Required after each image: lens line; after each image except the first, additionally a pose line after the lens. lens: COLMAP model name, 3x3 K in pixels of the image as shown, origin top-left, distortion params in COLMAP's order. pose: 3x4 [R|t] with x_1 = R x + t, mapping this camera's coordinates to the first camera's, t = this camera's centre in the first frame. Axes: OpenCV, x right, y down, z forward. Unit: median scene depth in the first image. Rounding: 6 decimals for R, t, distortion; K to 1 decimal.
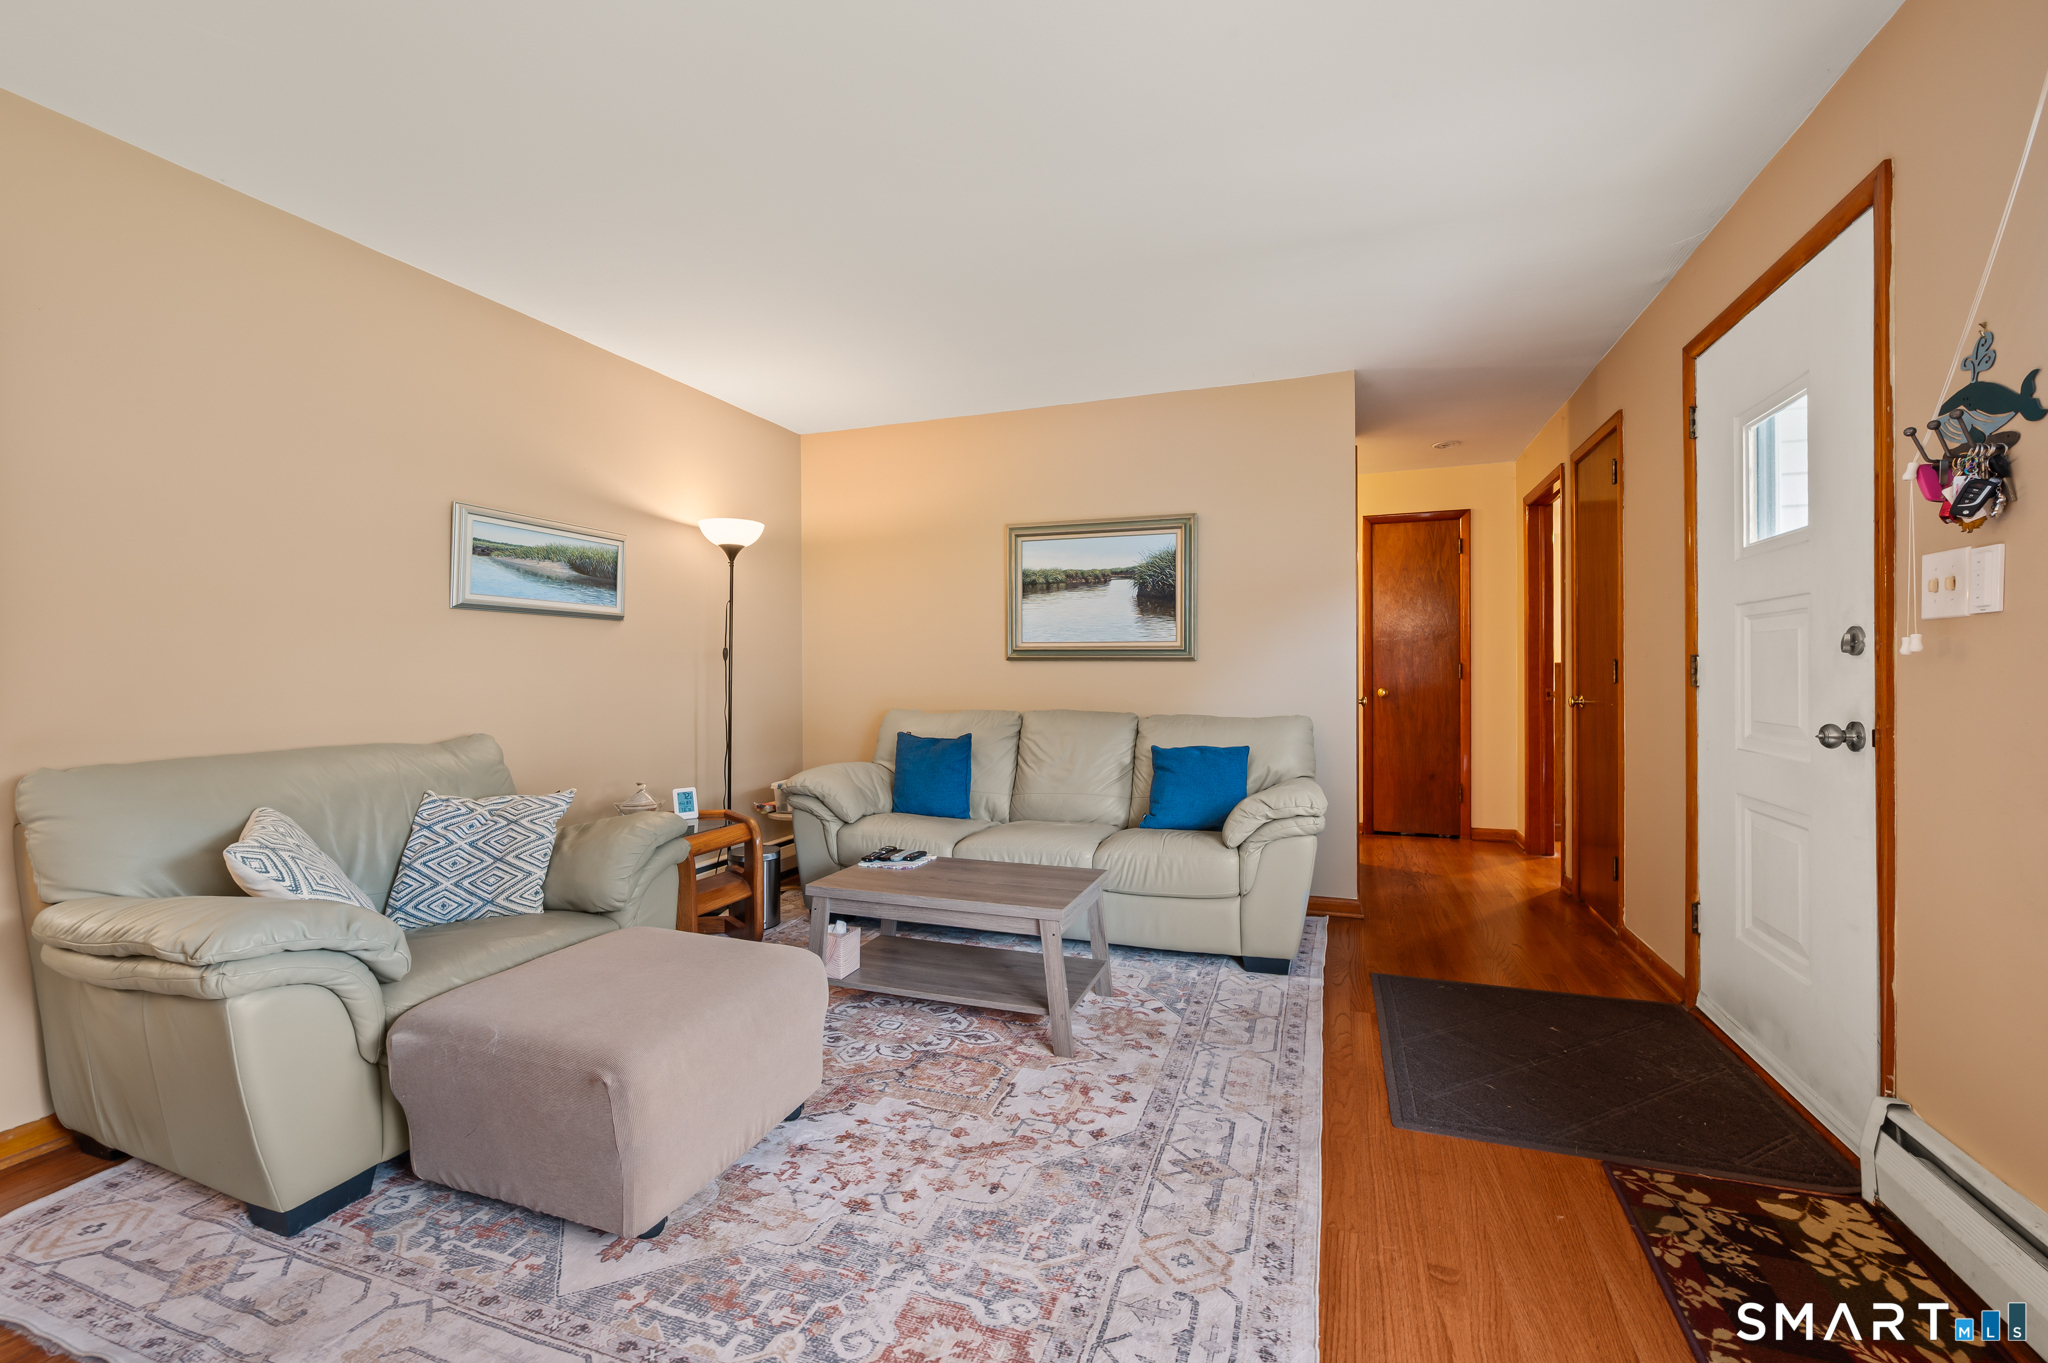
lens RADIAL K [[834.7, 0, 1065.5], [0, 834.7, 667.9], [0, 0, 1]] dist [0.000378, 0.000311]
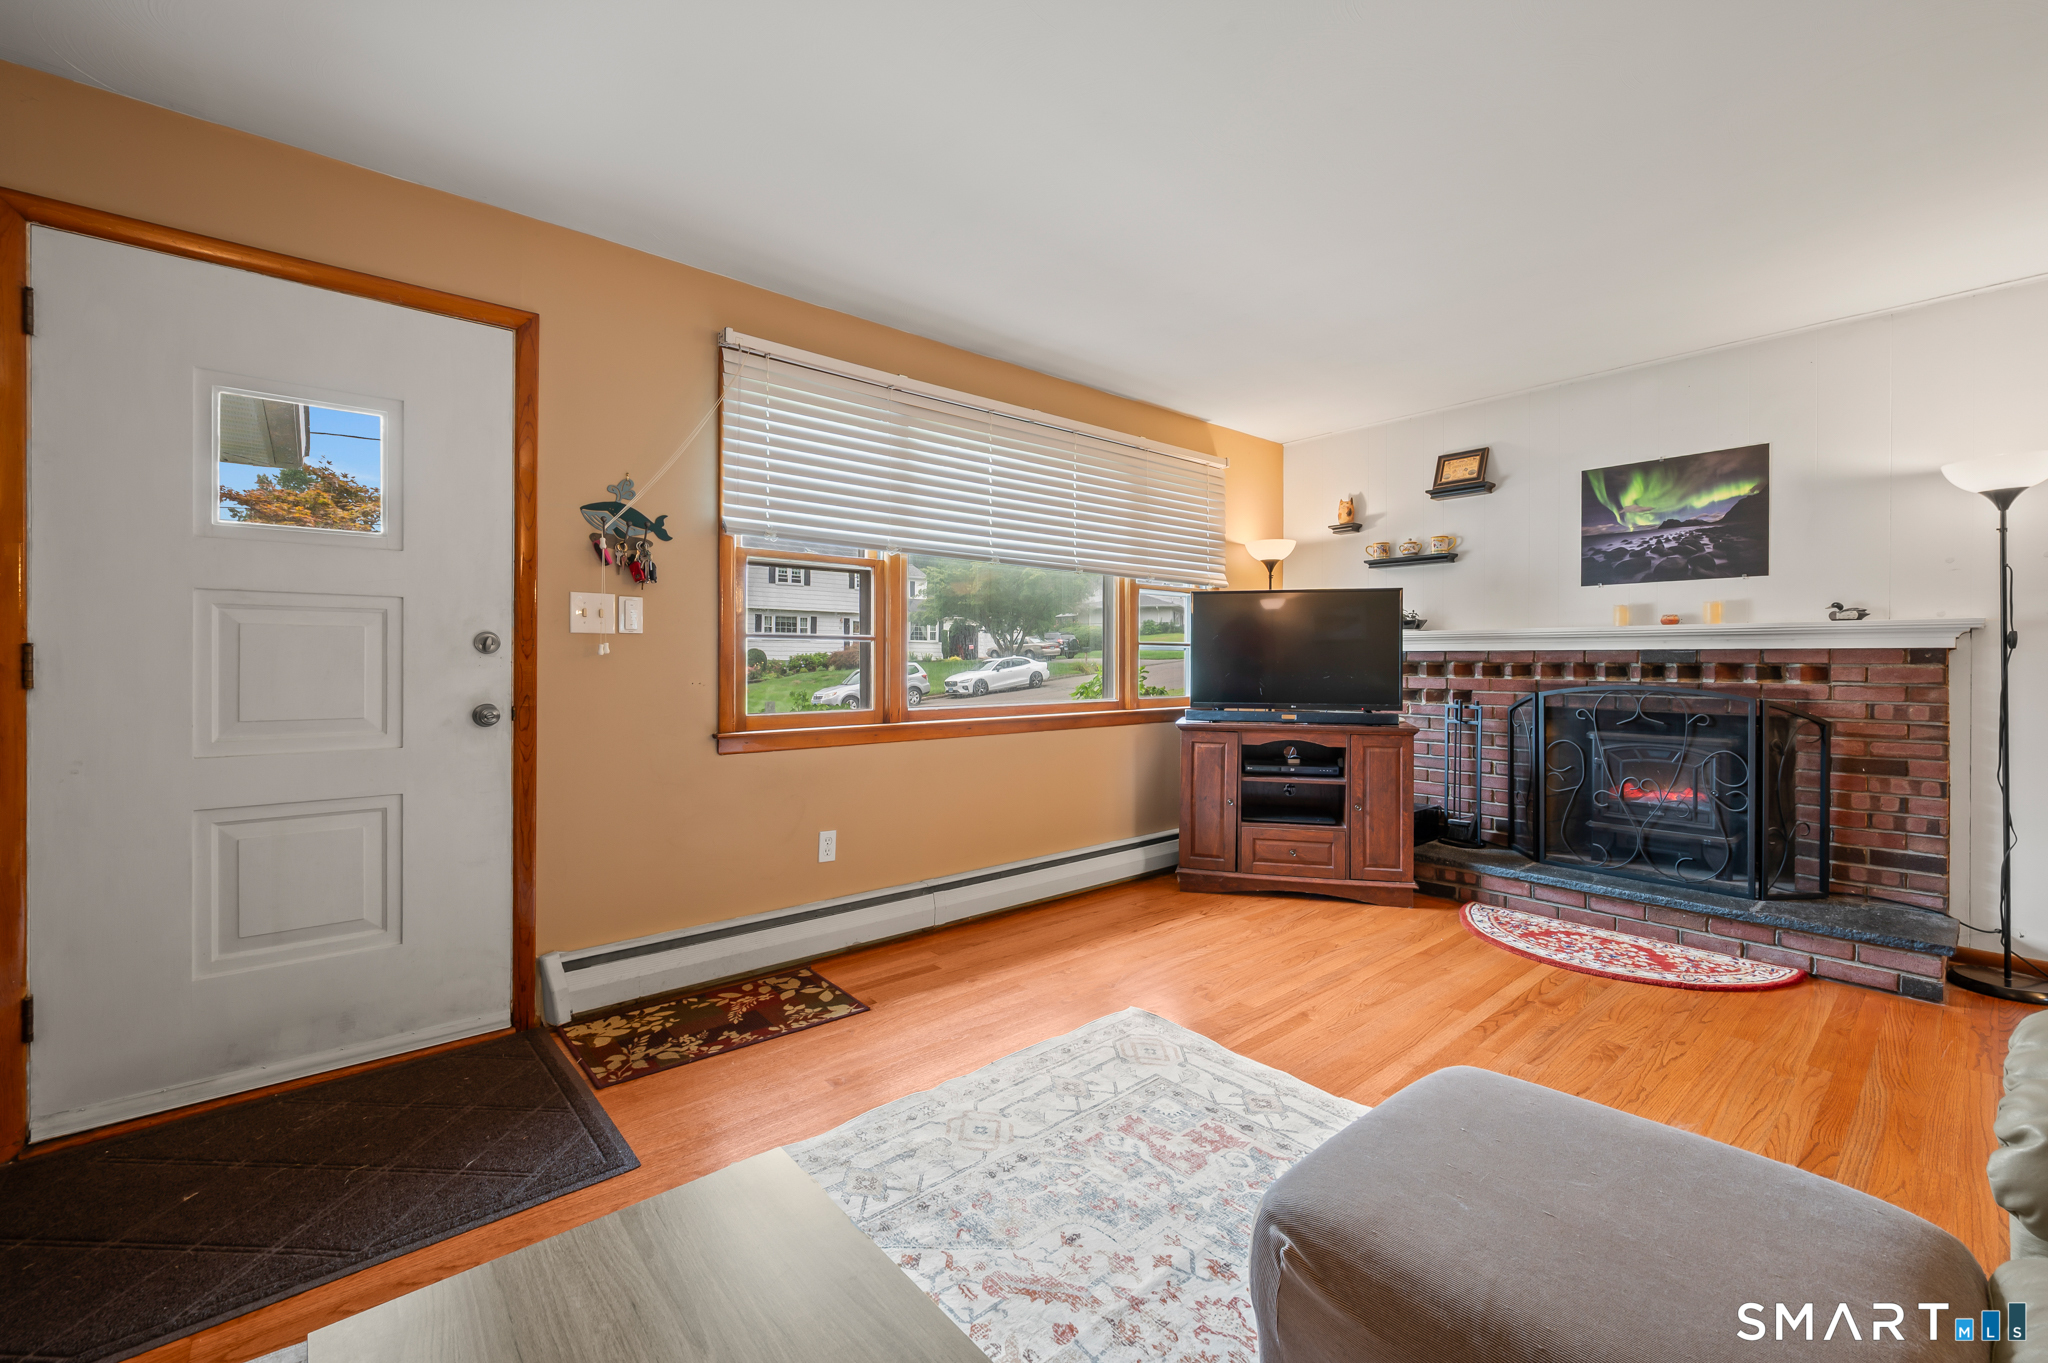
lens RADIAL K [[834.7, 0, 1049.4], [0, 834.7, 660.6], [0, 0, 1]] dist [0.000378, 0.000311]
pose [[-0.858592, 0.002819, 0.512651, -0.516223], [0.000586, 0.999990, -0.004518, 0.001182], [-0.512659, -0.003579, -0.858585, 1.748533]]
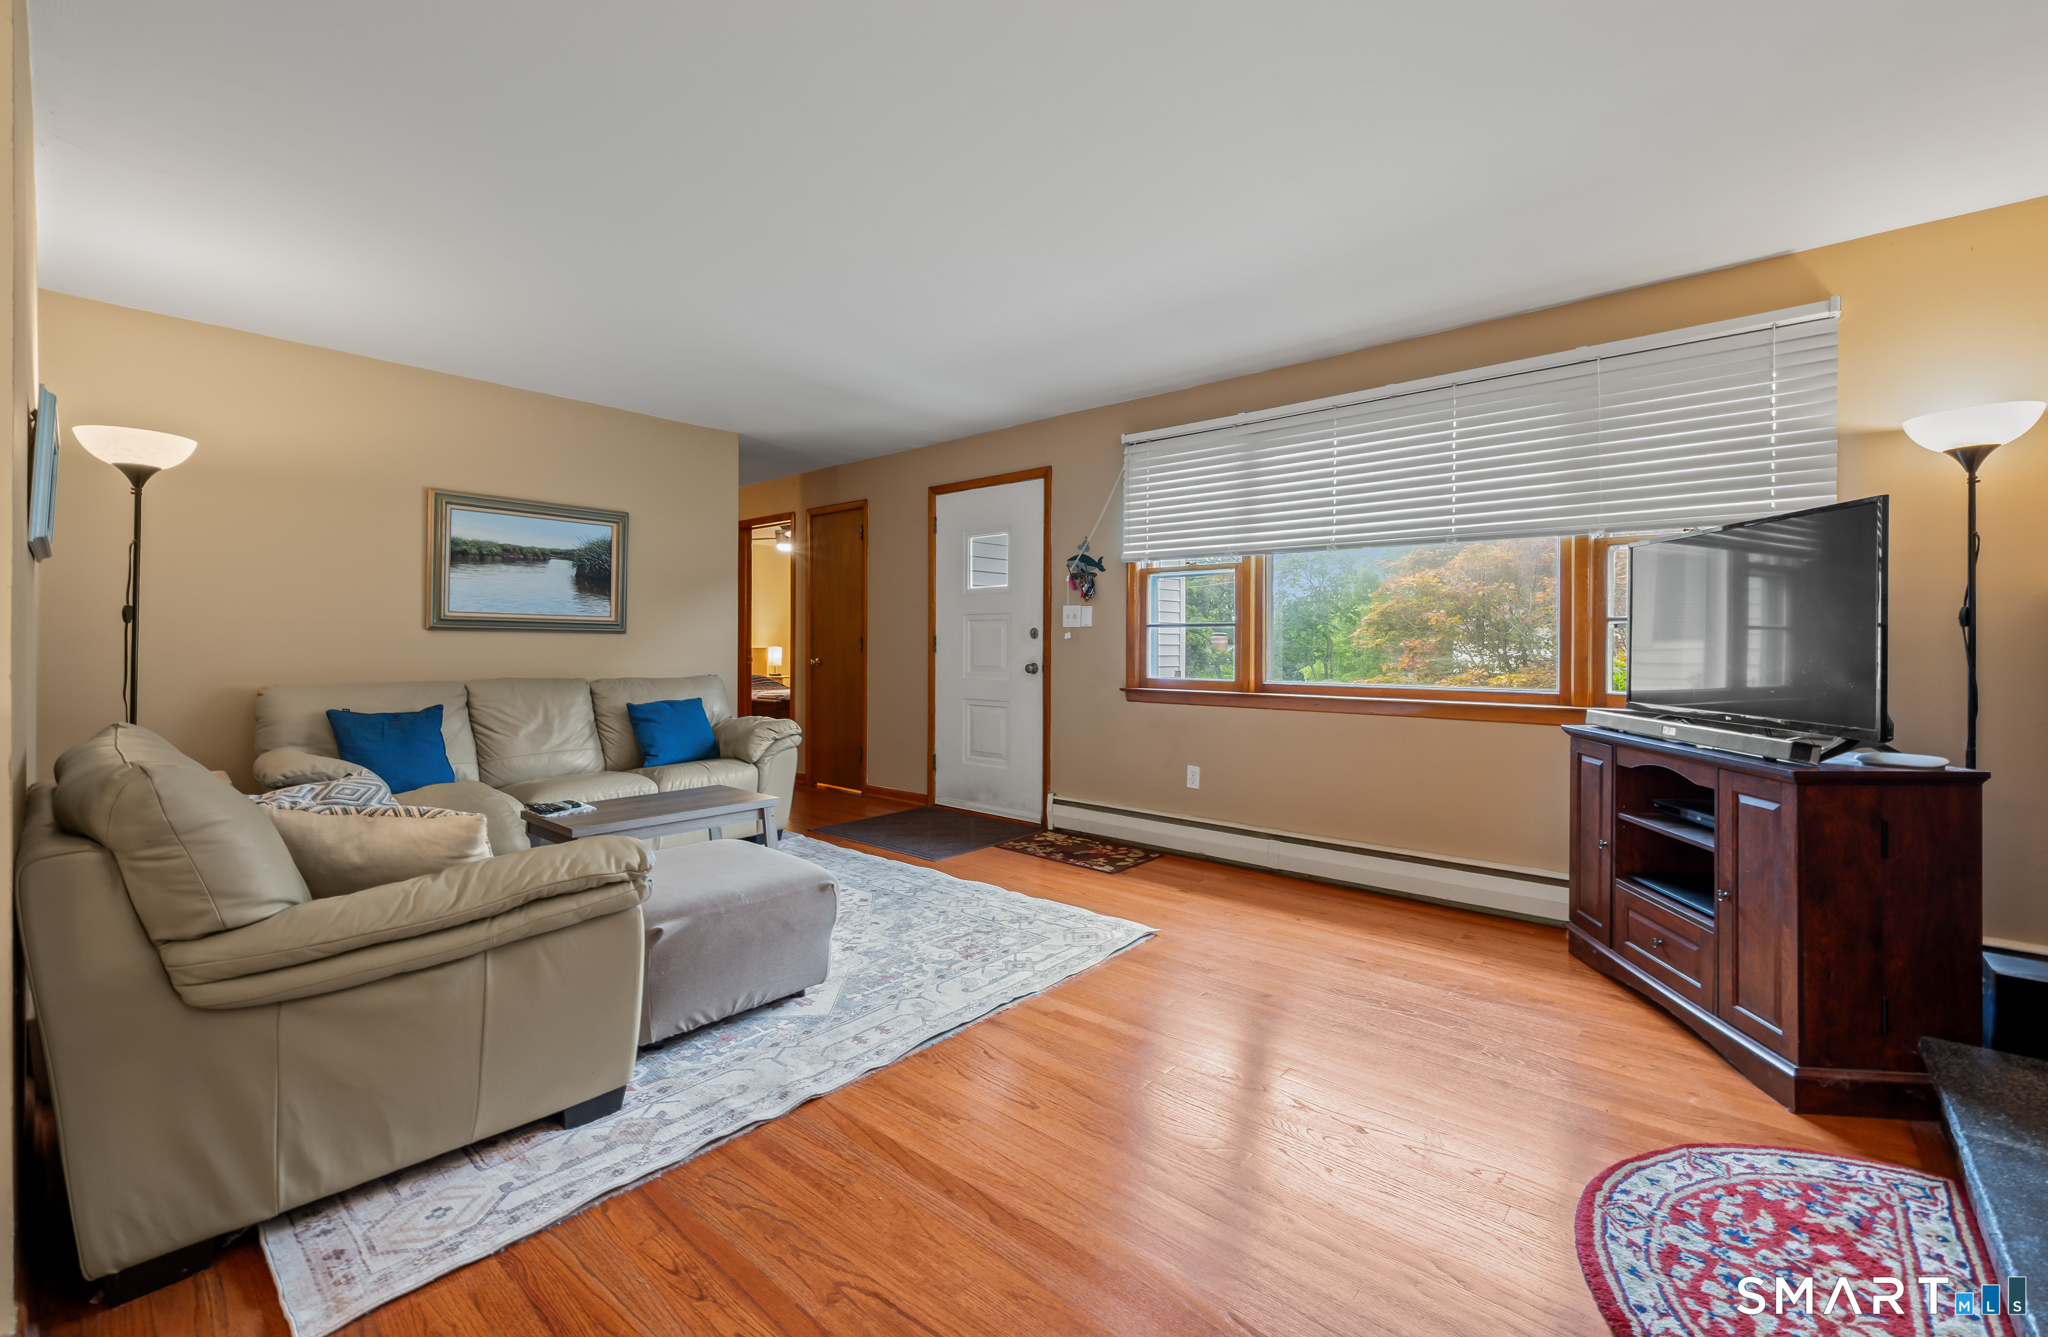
lens RADIAL K [[815.6, 0, 1038.3], [0, 815.6, 647.1], [0, 0, 1]] dist [-0.000817, 0.000161]
pose [[0.366878, 0.001364, 0.930268, -1.589930], [-0.009131, 0.999956, 0.002135, 0.006442], [-0.930224, -0.009277, 0.366874, 0.012143]]
